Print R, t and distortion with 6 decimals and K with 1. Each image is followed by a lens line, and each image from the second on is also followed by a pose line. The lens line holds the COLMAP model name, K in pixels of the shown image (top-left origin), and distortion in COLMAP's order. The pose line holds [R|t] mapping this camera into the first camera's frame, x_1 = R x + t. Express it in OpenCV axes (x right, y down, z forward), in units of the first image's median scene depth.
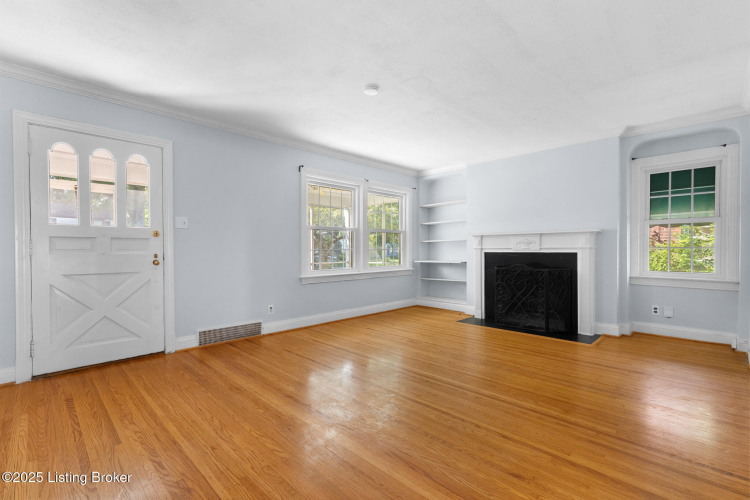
lens RADIAL K [[340.6, 0, 374.0], [0, 340.6, 252.8], [0, 0, 1]] dist [0.003864, 0.000845]
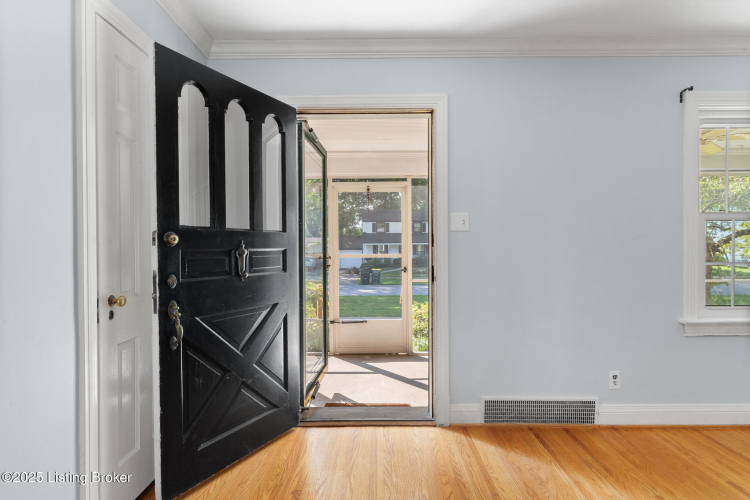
lens RADIAL K [[413.4, 0, 378.2], [0, 413.4, 249.3], [0, 0, 1]] dist [0.003312, 0.000815]
pose [[0.699970, 0.007525, -0.714132, -0.103772], [-0.004371, 0.999971, 0.006252, -0.034044], [0.714158, -0.001254, 0.699983, 0.296509]]
